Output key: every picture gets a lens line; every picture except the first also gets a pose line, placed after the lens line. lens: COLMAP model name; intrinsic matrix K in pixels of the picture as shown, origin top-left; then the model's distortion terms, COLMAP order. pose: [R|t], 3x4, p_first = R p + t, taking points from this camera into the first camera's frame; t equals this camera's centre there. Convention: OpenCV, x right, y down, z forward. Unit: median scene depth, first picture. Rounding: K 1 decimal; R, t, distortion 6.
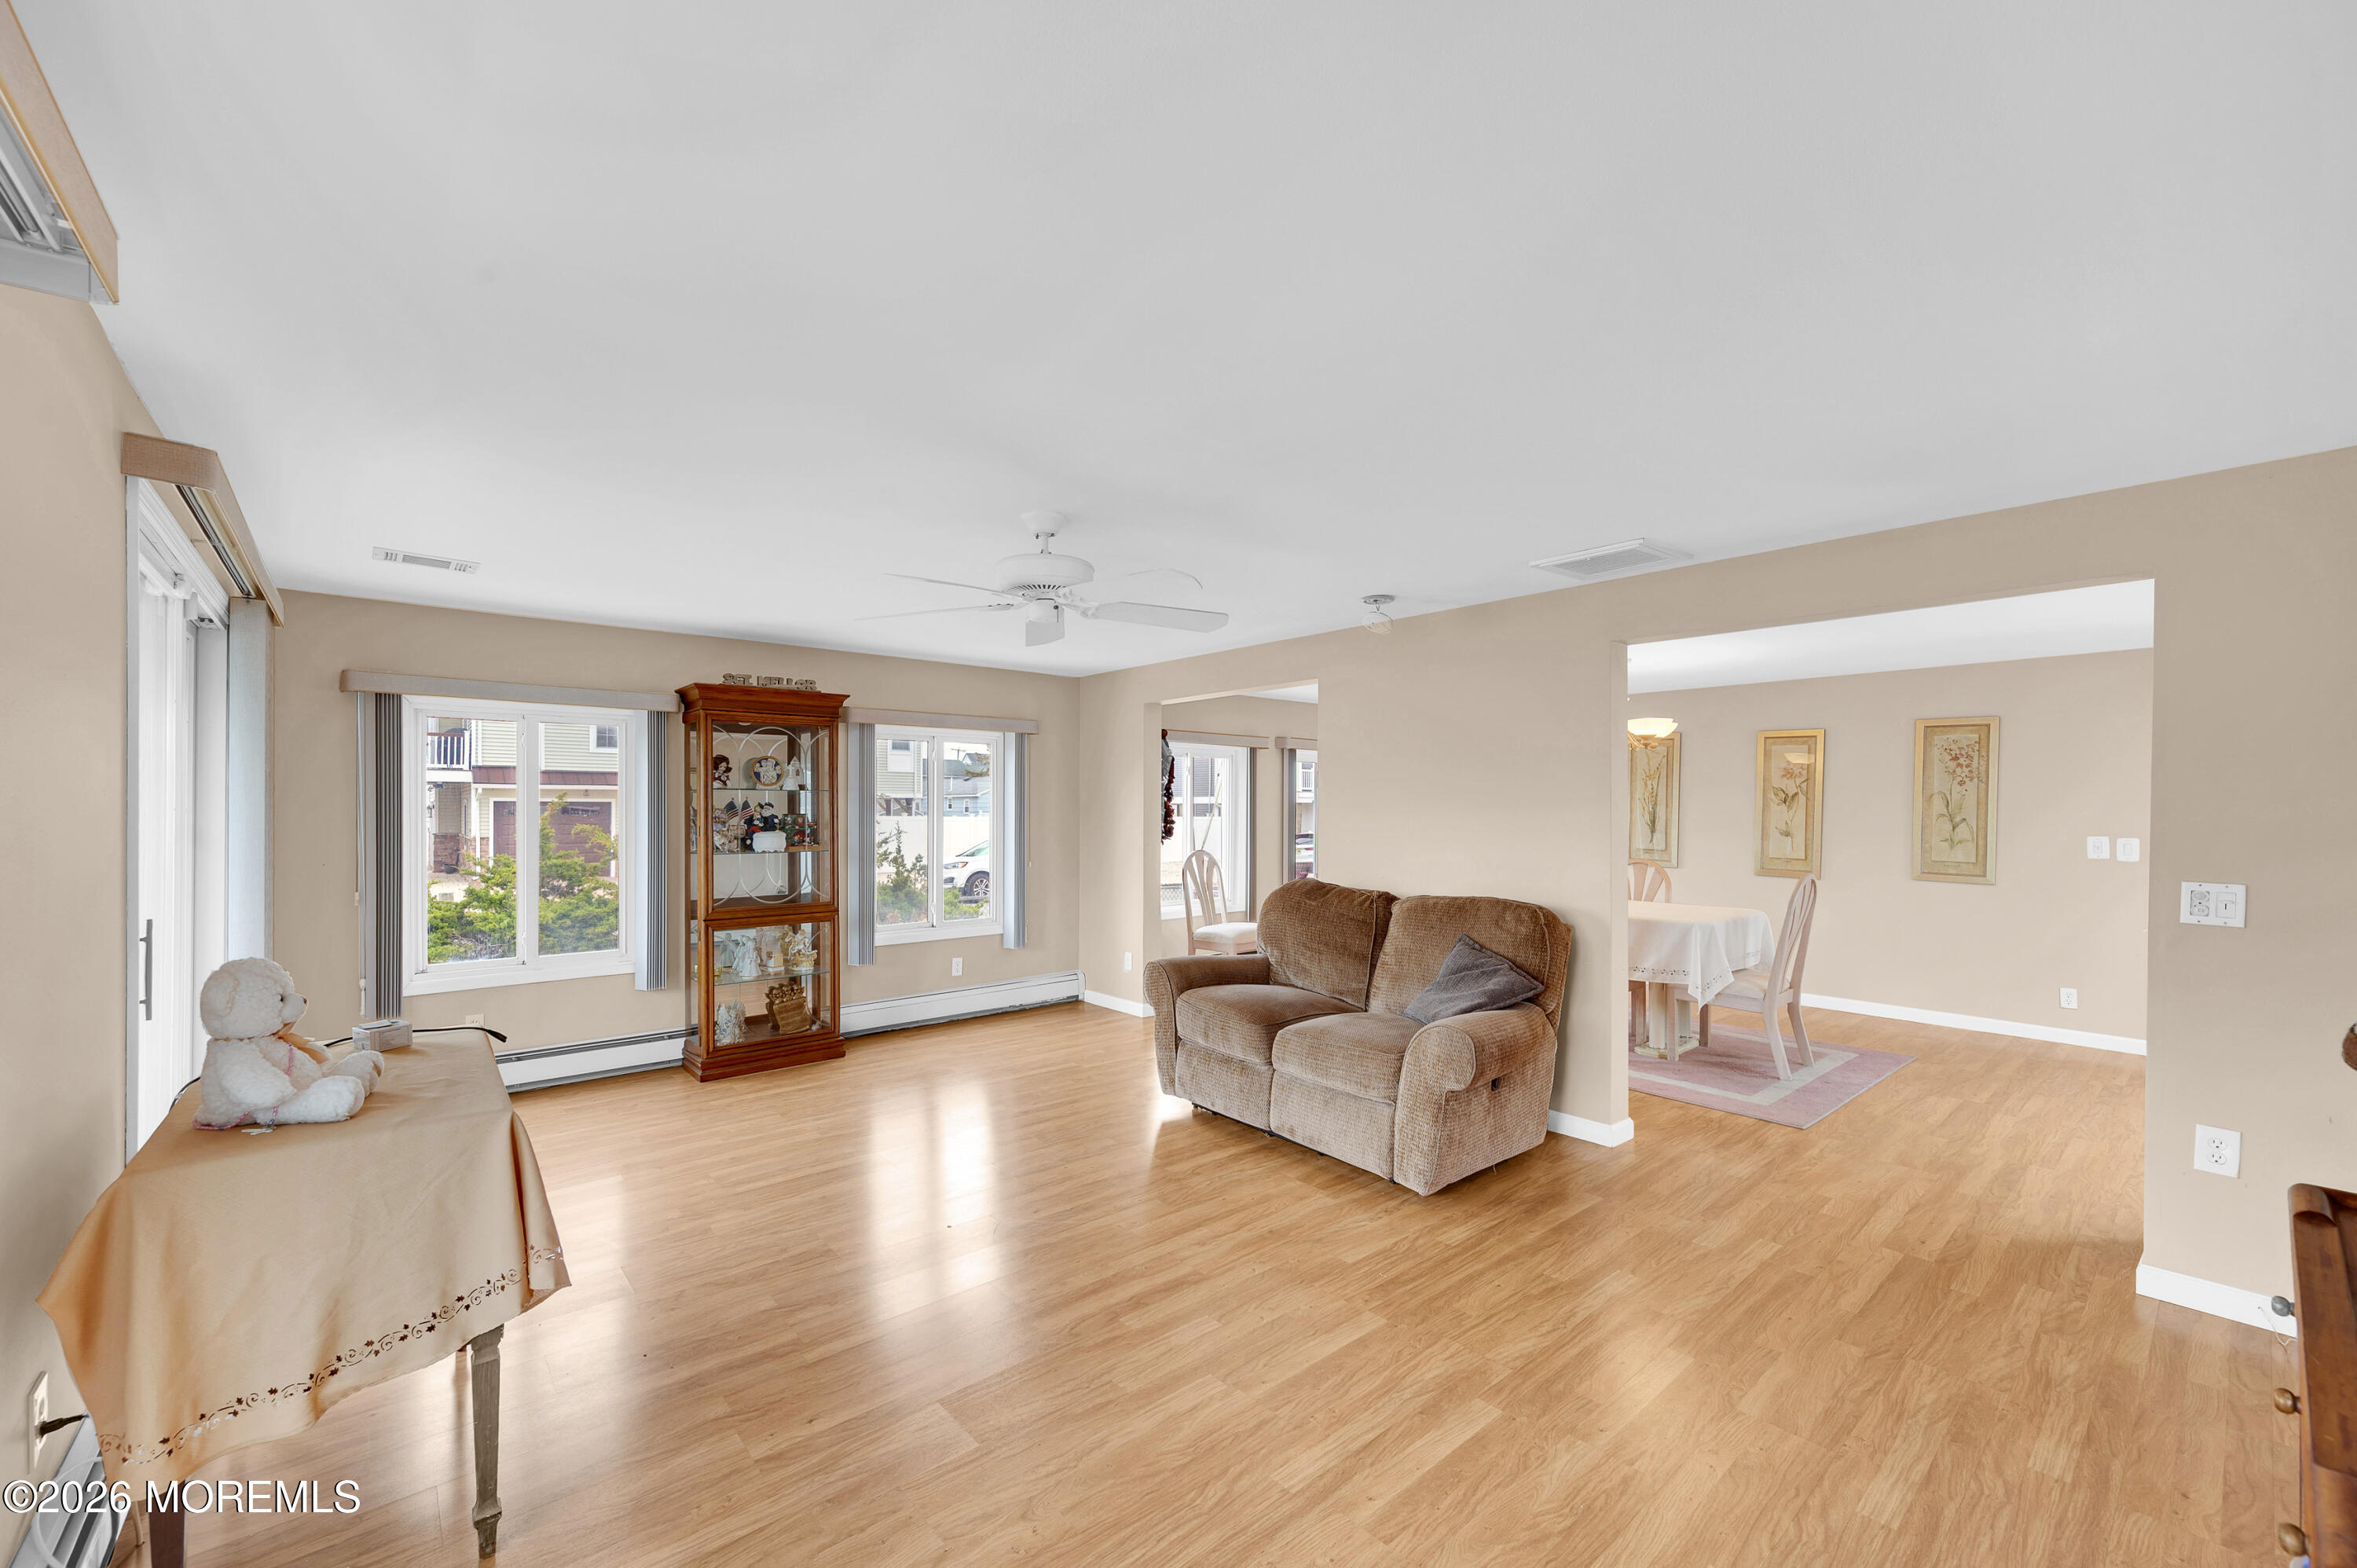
lens RADIAL K [[938.0, 0, 1149.9], [0, 938.0, 839.3], [0, 0, 1]] dist [0.009799, 0.000126]
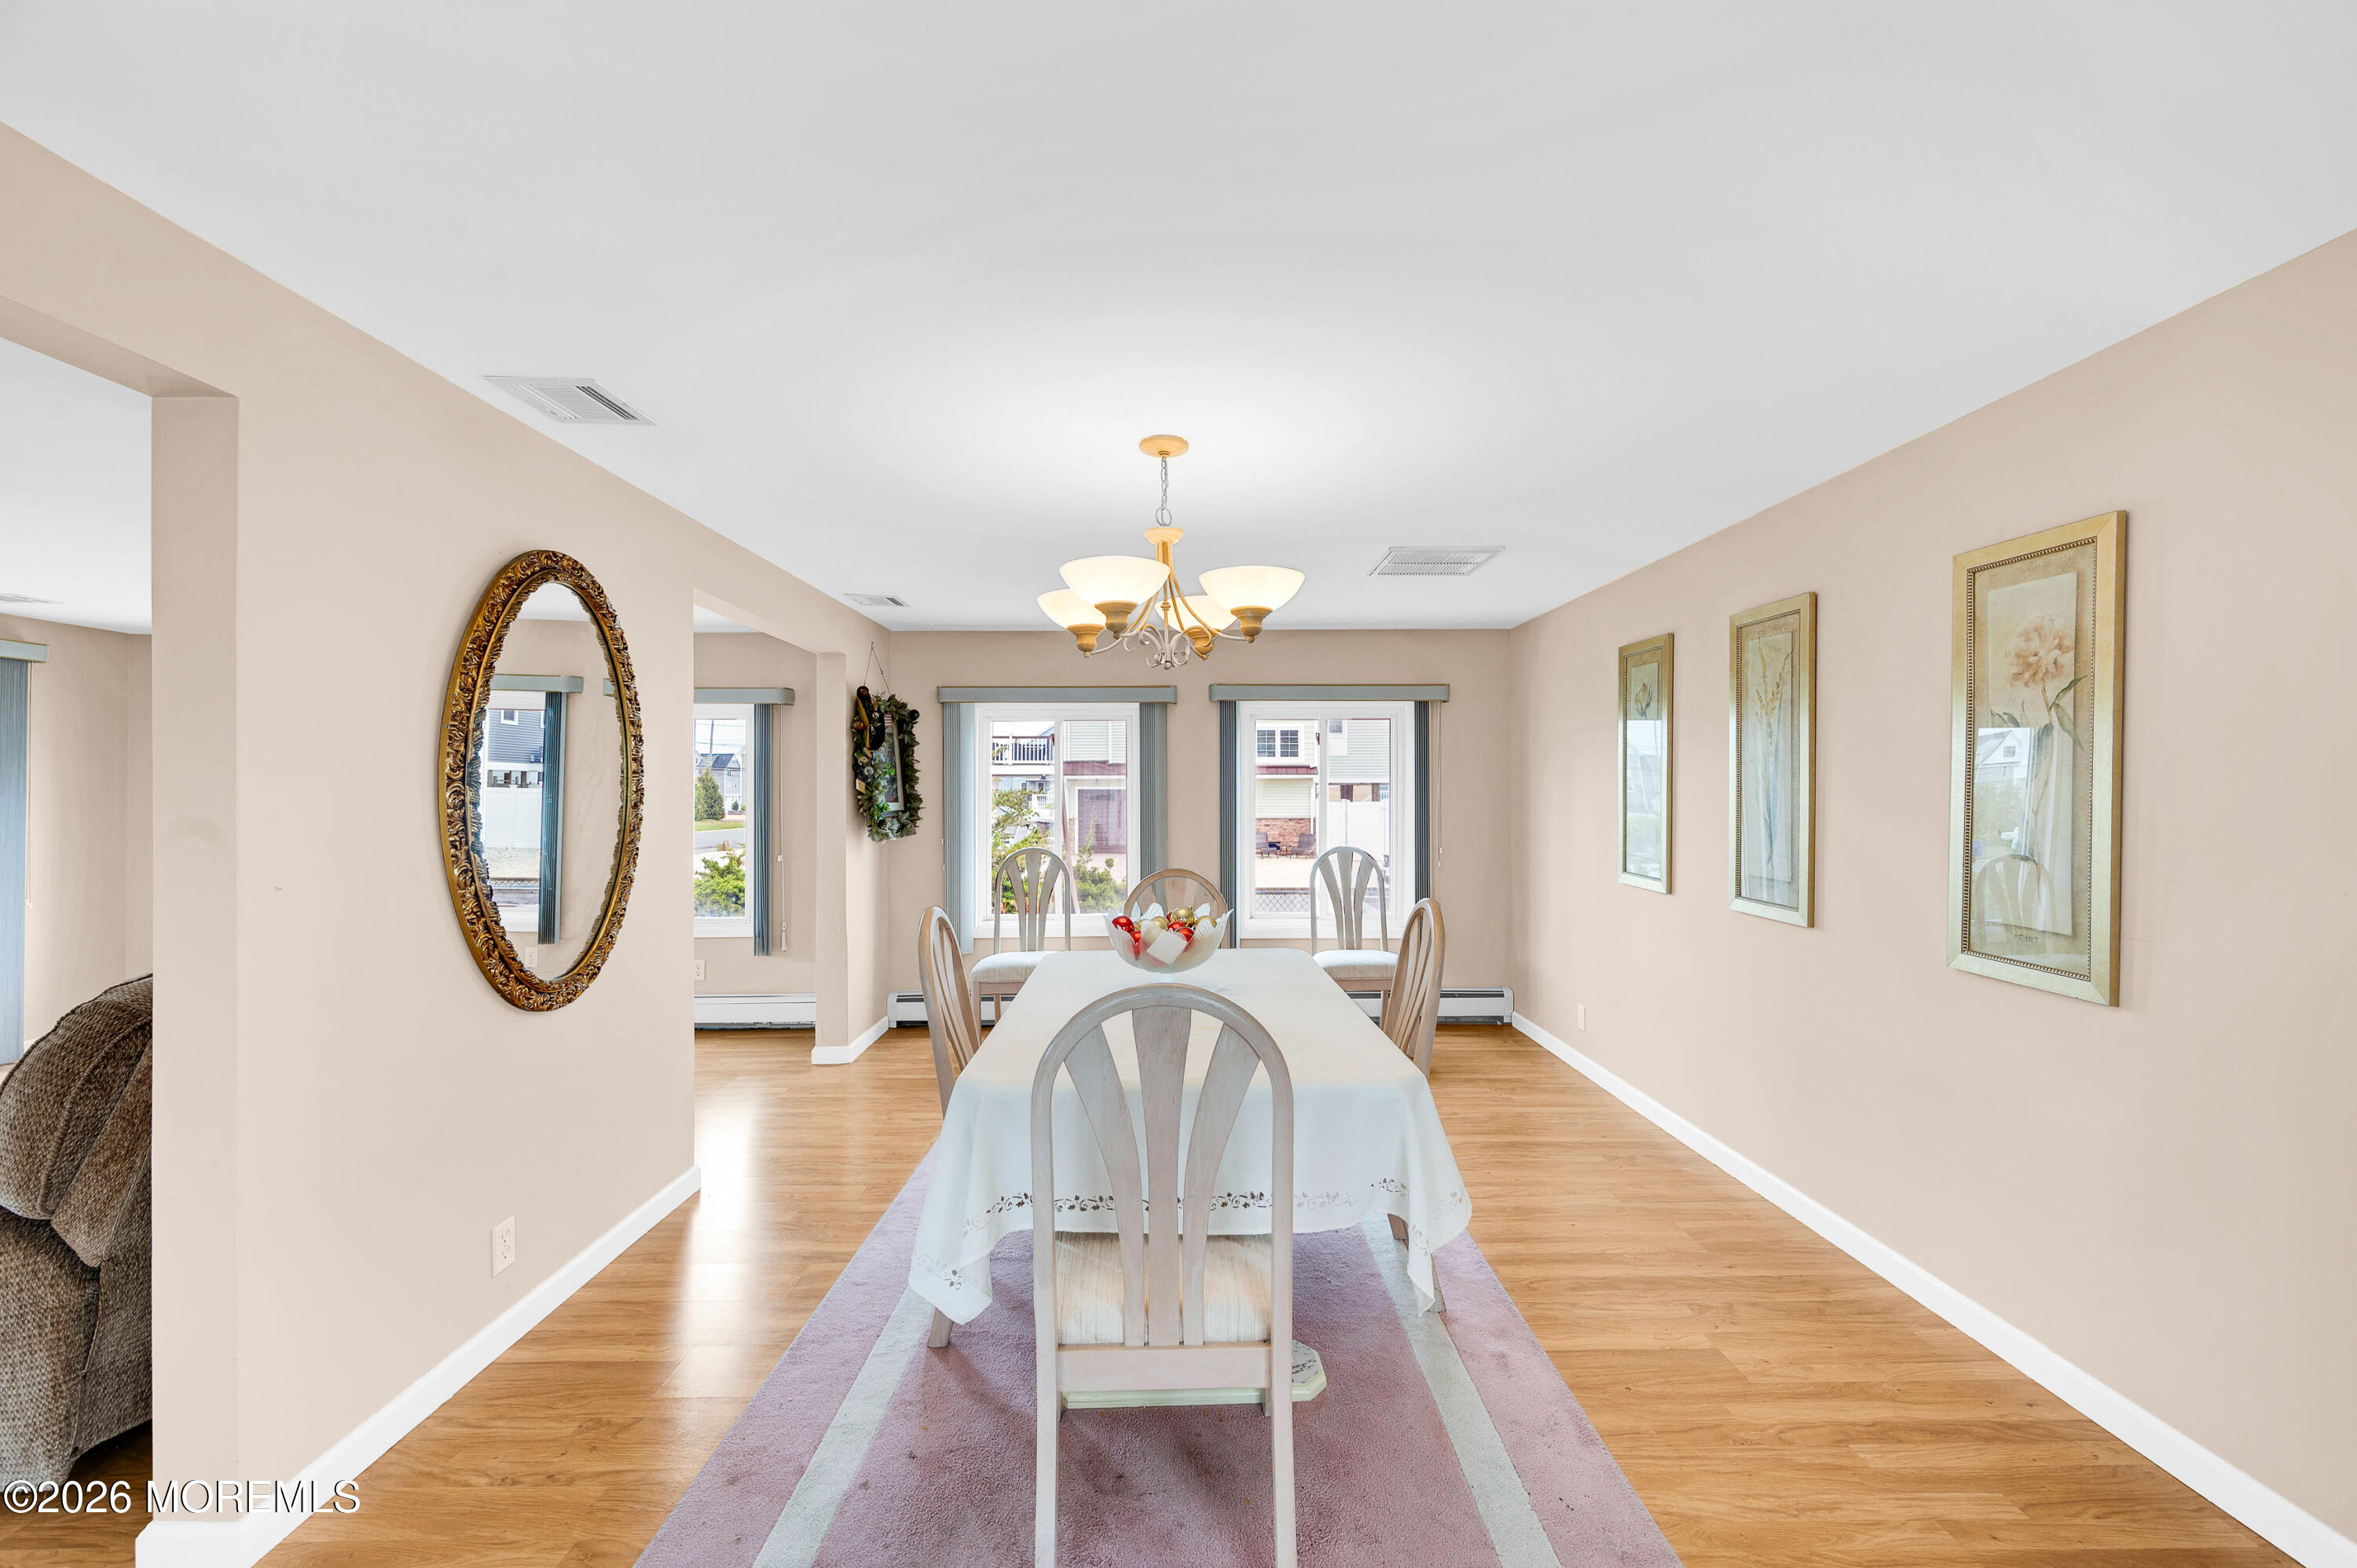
lens RADIAL K [[922.4, 0, 1178.5], [0, 922.4, 784.0], [0, 0, 1]] dist [0.000704, 0.000163]
pose [[0.770081, -0.011650, -0.637840, 0.413652], [-0.016864, 0.999112, -0.038609, -0.007090], [0.637723, 0.040489, 0.769201, 0.352743]]
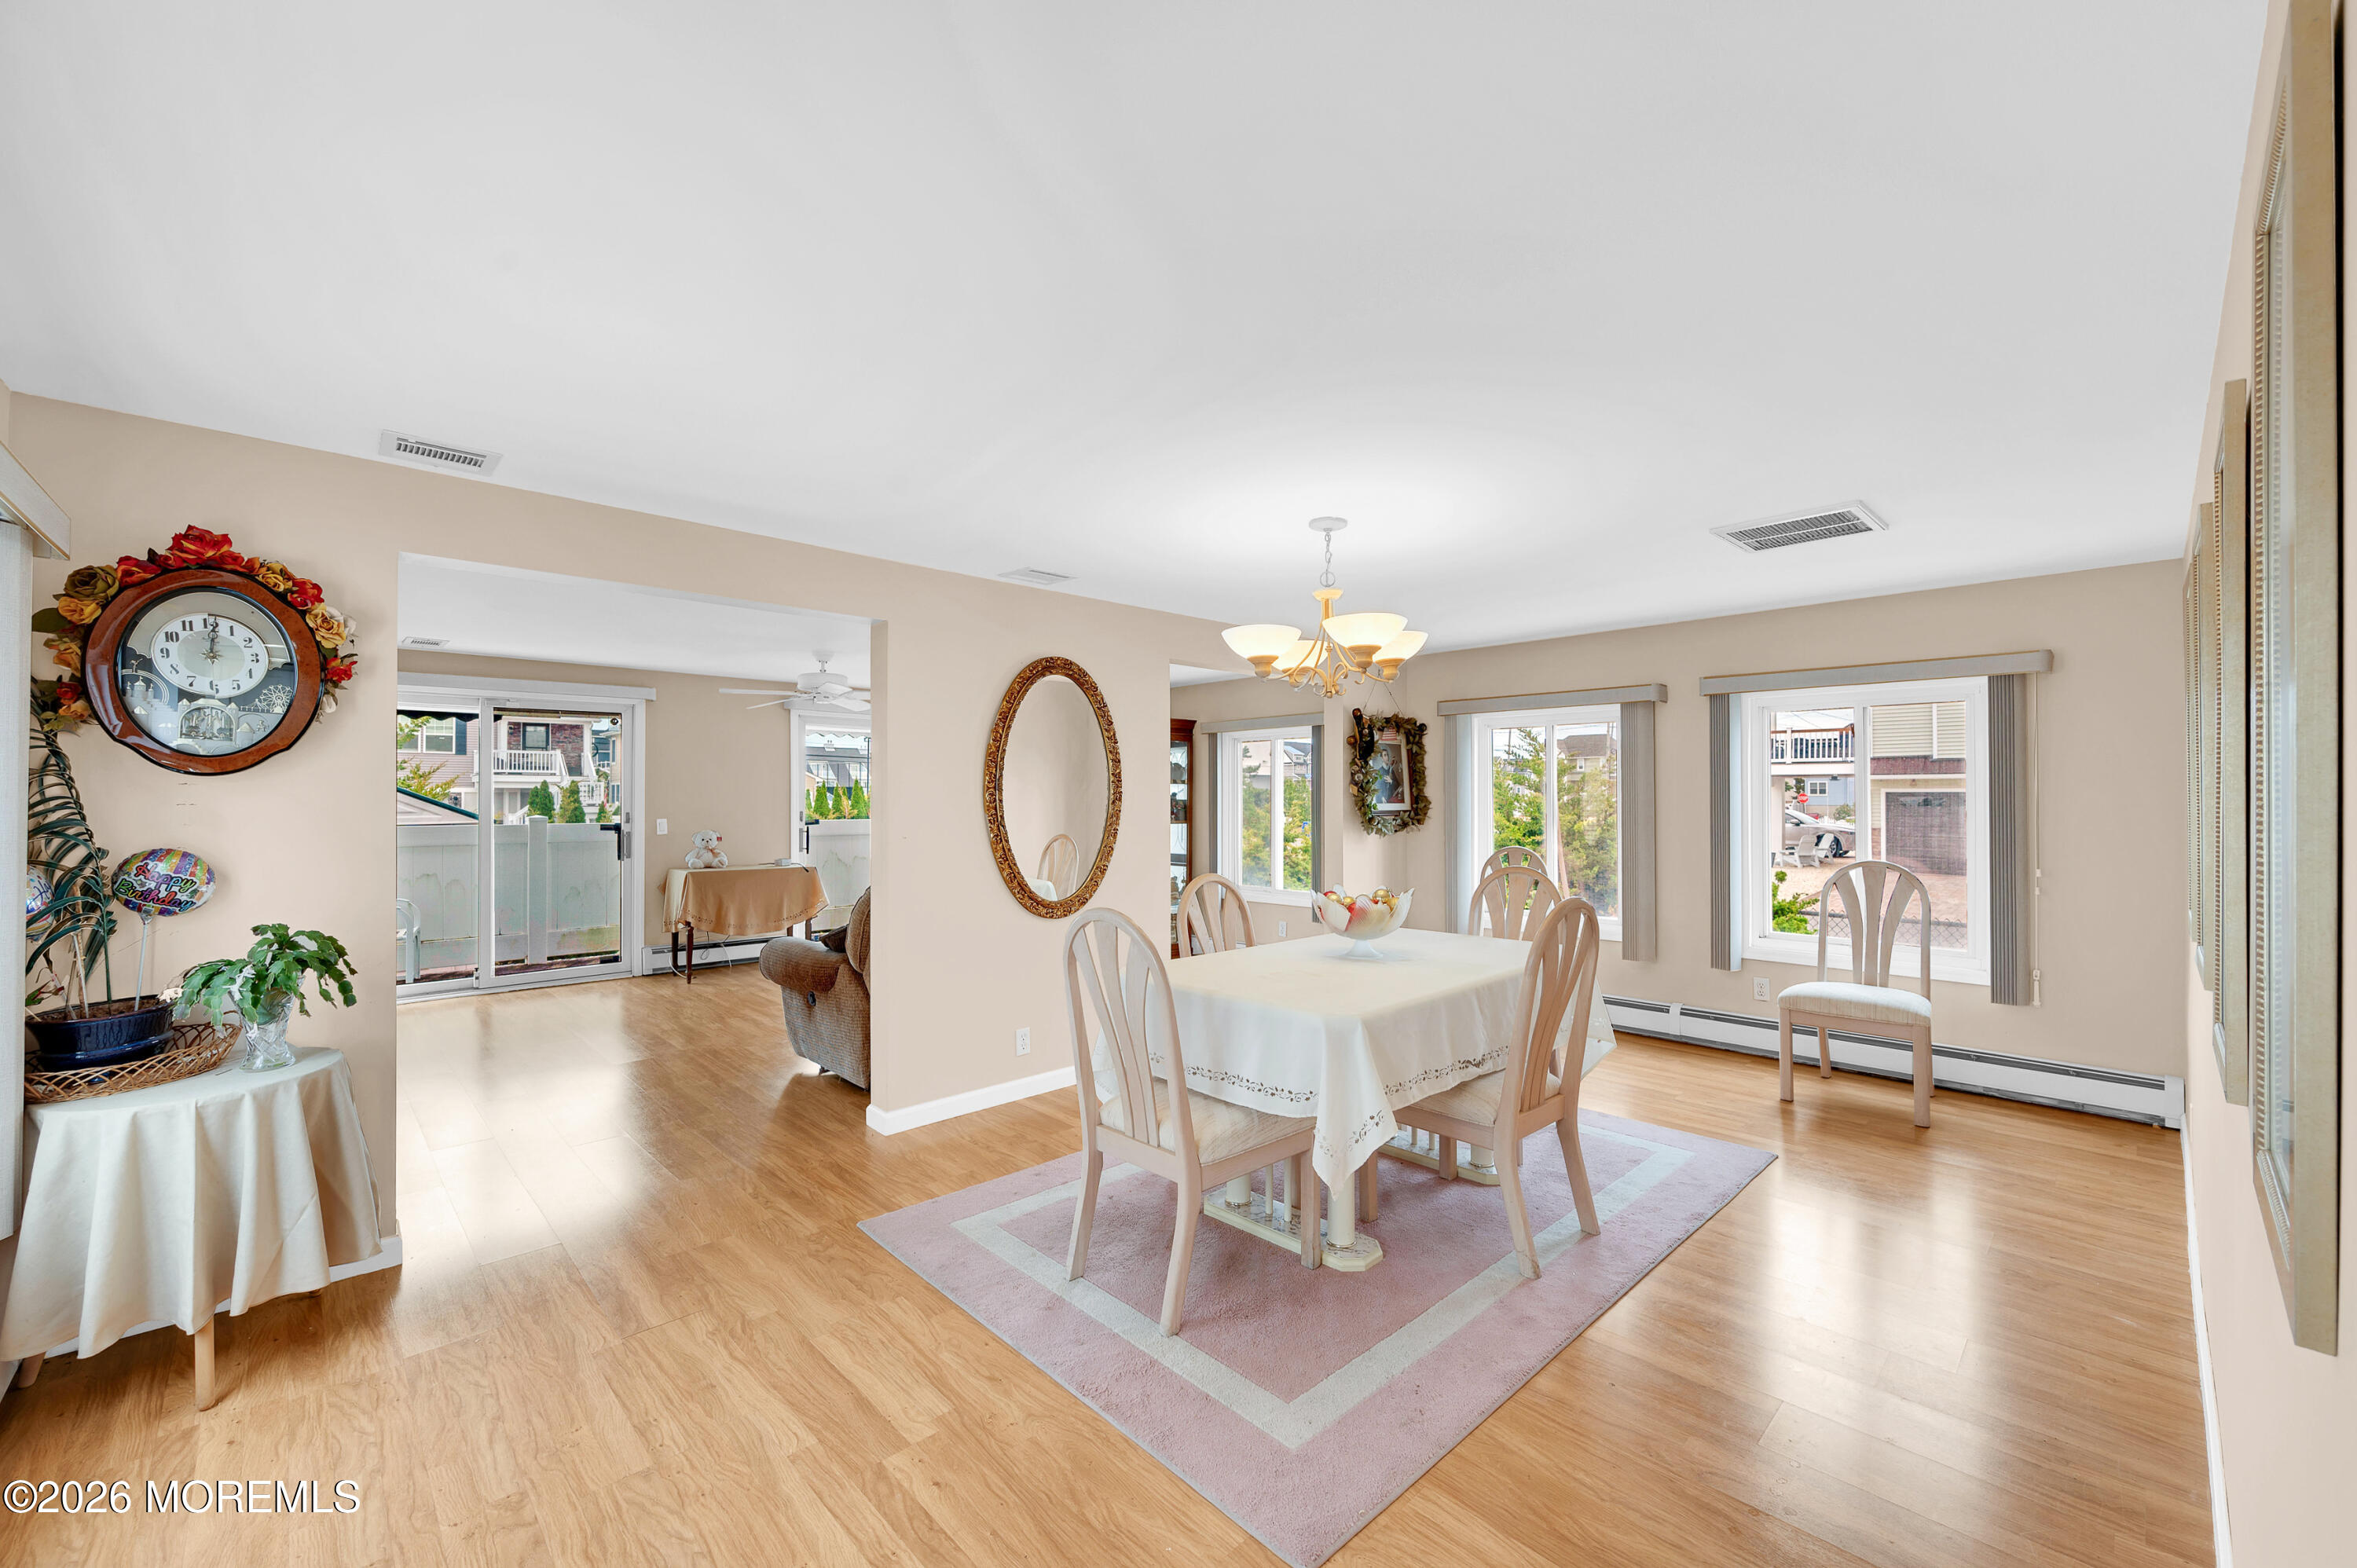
lens RADIAL K [[922.4, 0, 1178.5], [0, 922.4, 784.0], [0, 0, 1]] dist [0.000704, 0.000163]
pose [[0.067280, -0.017949, -0.997573, 0.504546], [-0.033708, 0.999227, -0.020252, -0.008641], [0.997165, 0.034989, 0.066623, 0.421489]]
